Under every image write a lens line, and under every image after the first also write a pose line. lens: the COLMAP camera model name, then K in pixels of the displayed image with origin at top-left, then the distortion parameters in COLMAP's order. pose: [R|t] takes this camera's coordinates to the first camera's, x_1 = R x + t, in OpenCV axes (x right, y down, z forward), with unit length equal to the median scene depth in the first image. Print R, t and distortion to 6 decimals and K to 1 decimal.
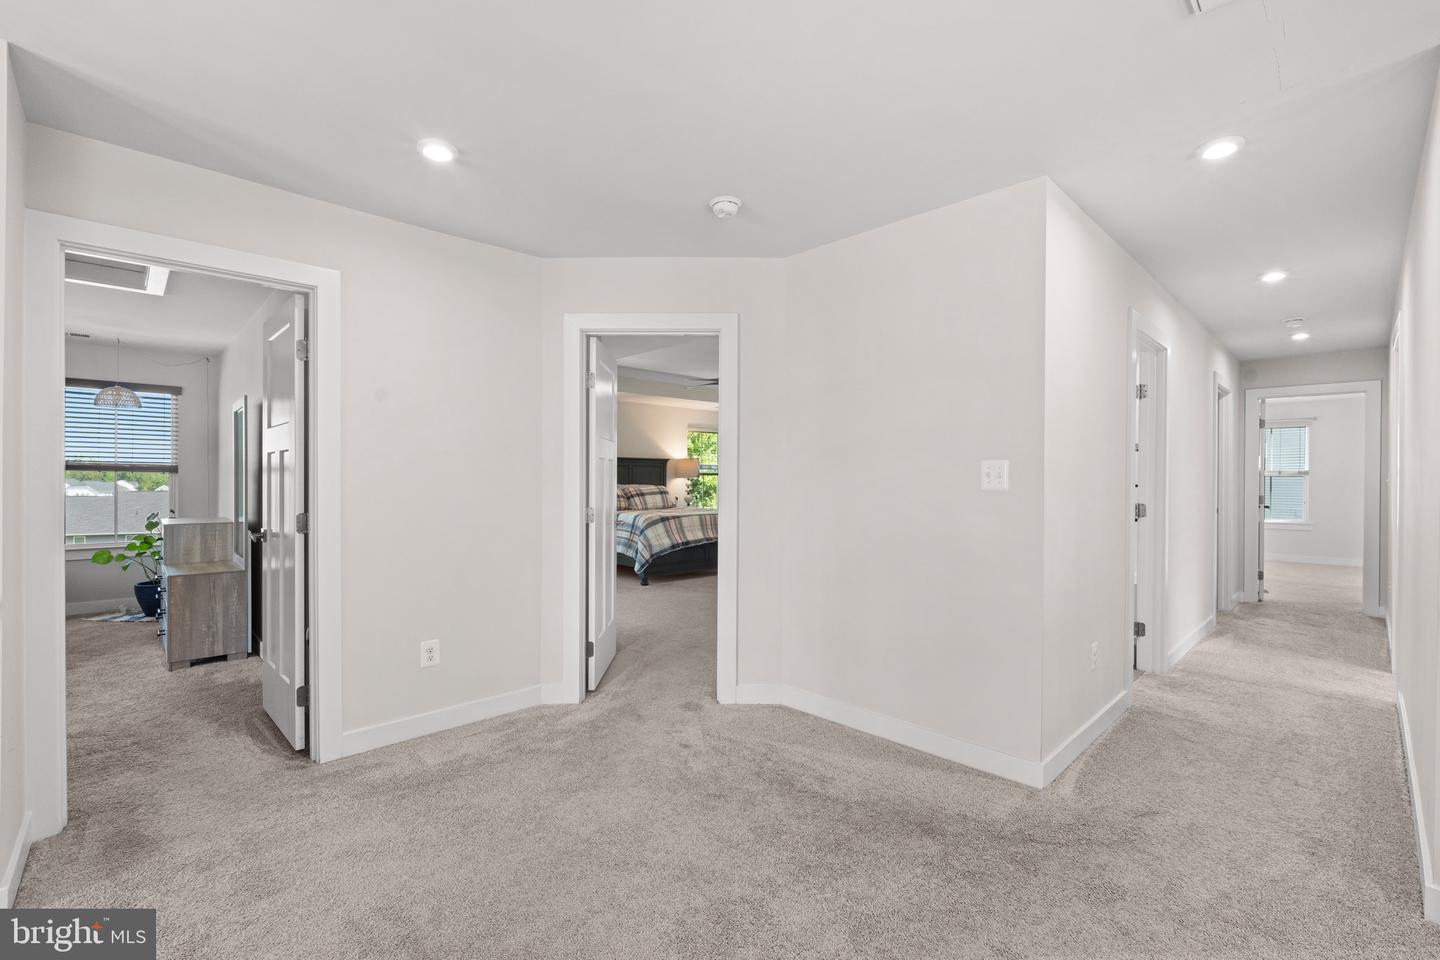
lens RADIAL K [[632.7, 0, 719.7], [0, 632.7, 480.5], [0, 0, 1]] dist [-0.005249, 0.001067]
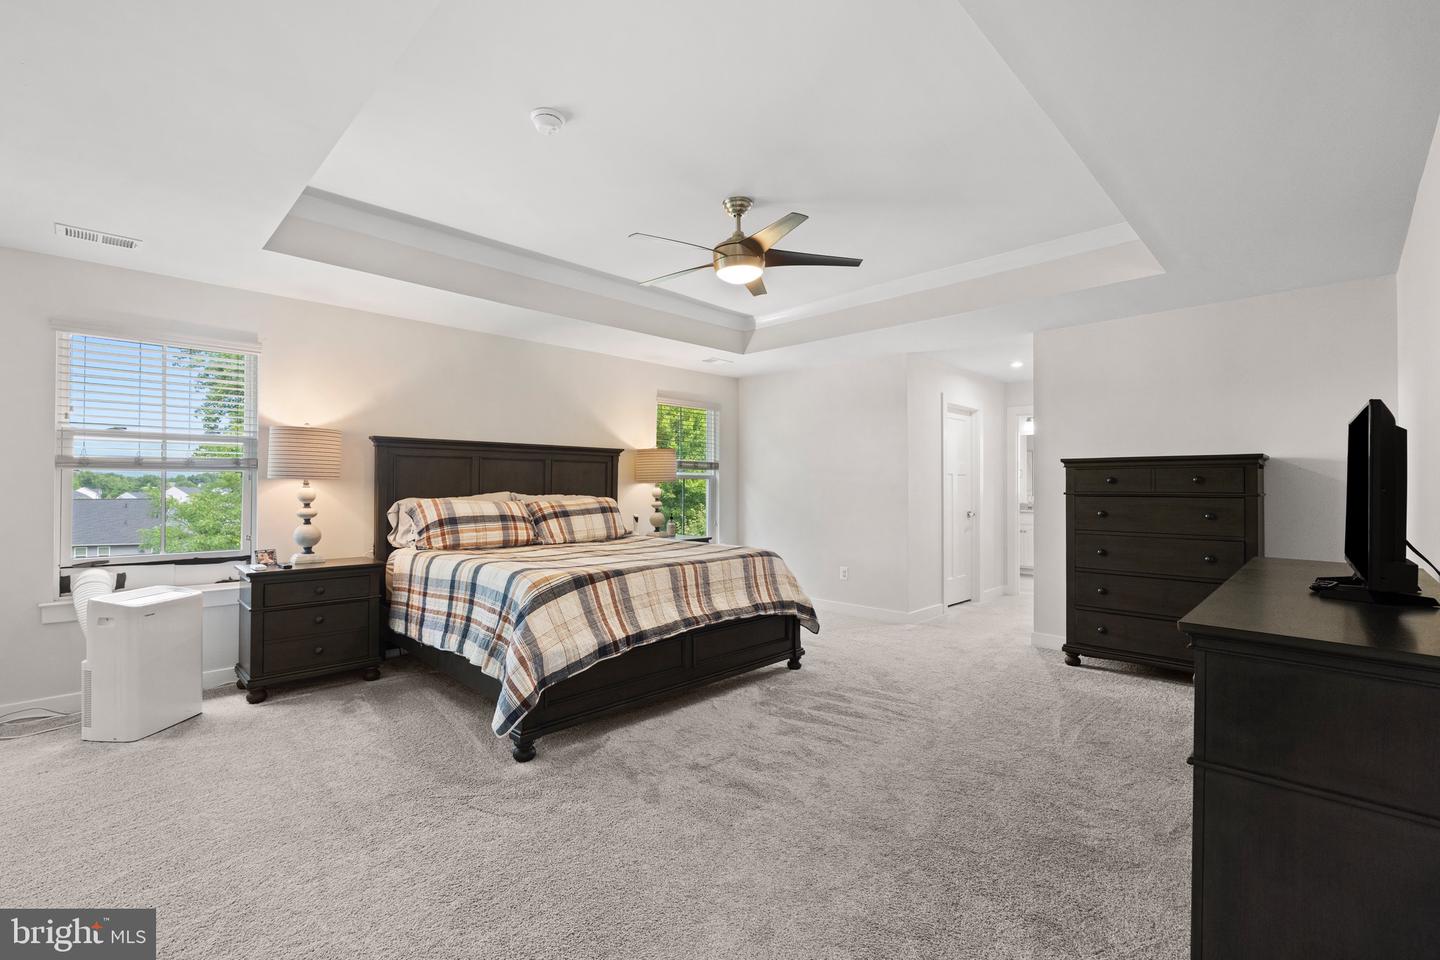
lens RADIAL K [[632.7, 0, 721.7], [0, 632.7, 482.0], [0, 0, 1]] dist [-0.005249, 0.001067]
pose [[0.999701, 0.000400, 0.024446, -0.007117], [-0.000168, 0.999955, -0.009492, 0.000302], [-0.024448, 0.009485, 0.999656, 0.576334]]
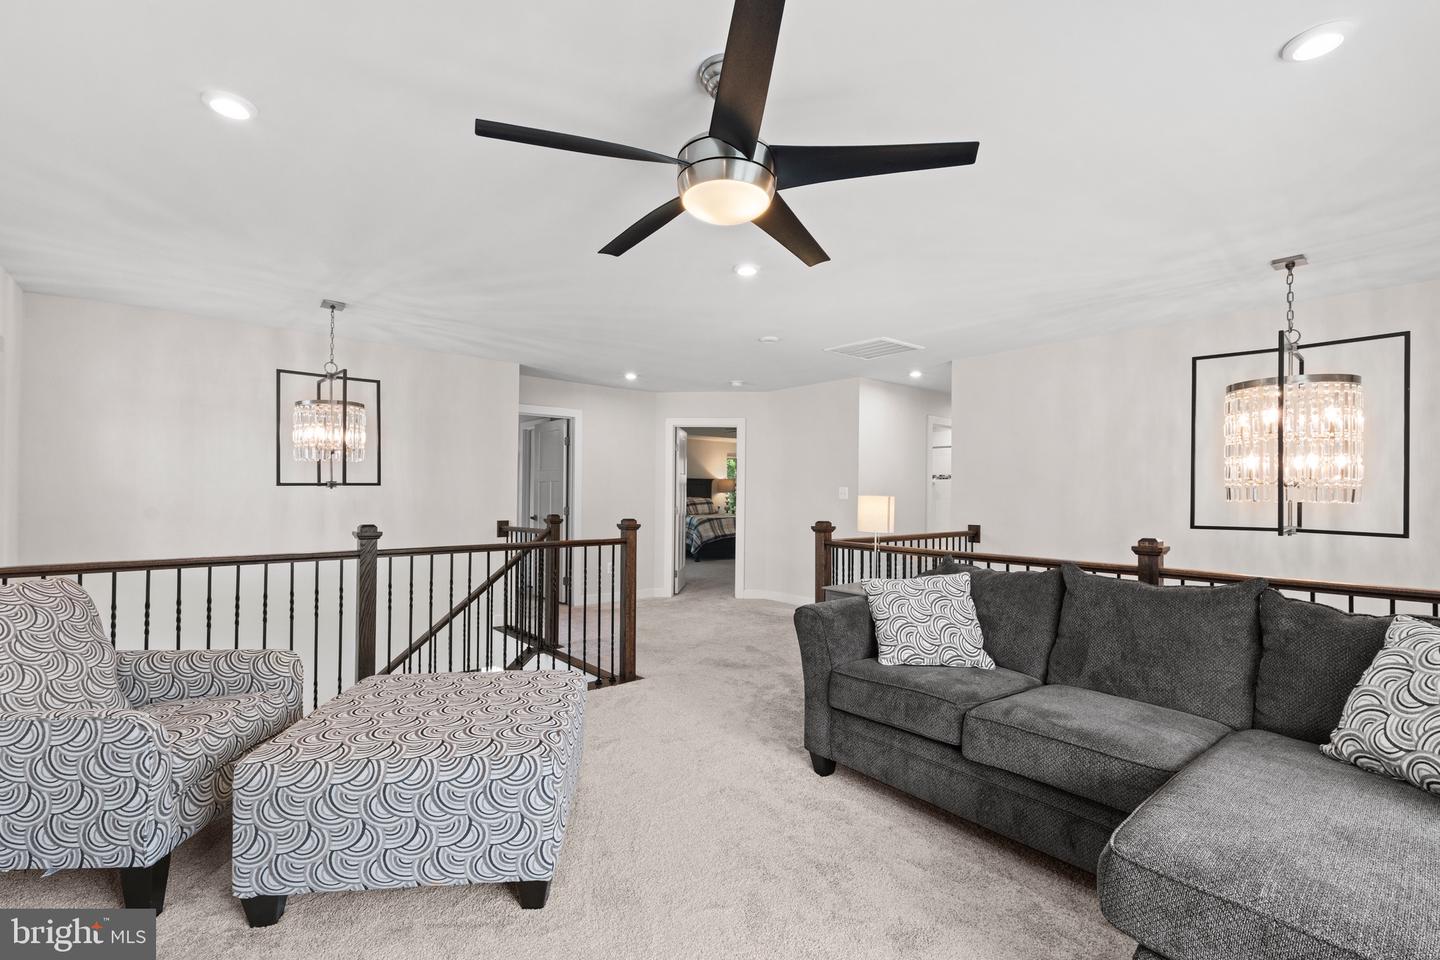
lens RADIAL K [[632.7, 0, 718.1], [0, 632.7, 485.4], [0, 0, 1]] dist [-0.005249, 0.001067]
pose [[0.997331, 0.005997, -0.072773, 0.042472], [-0.006977, 0.999888, -0.013222, -0.002144], [0.072685, 0.013694, 0.997261, -0.524159]]
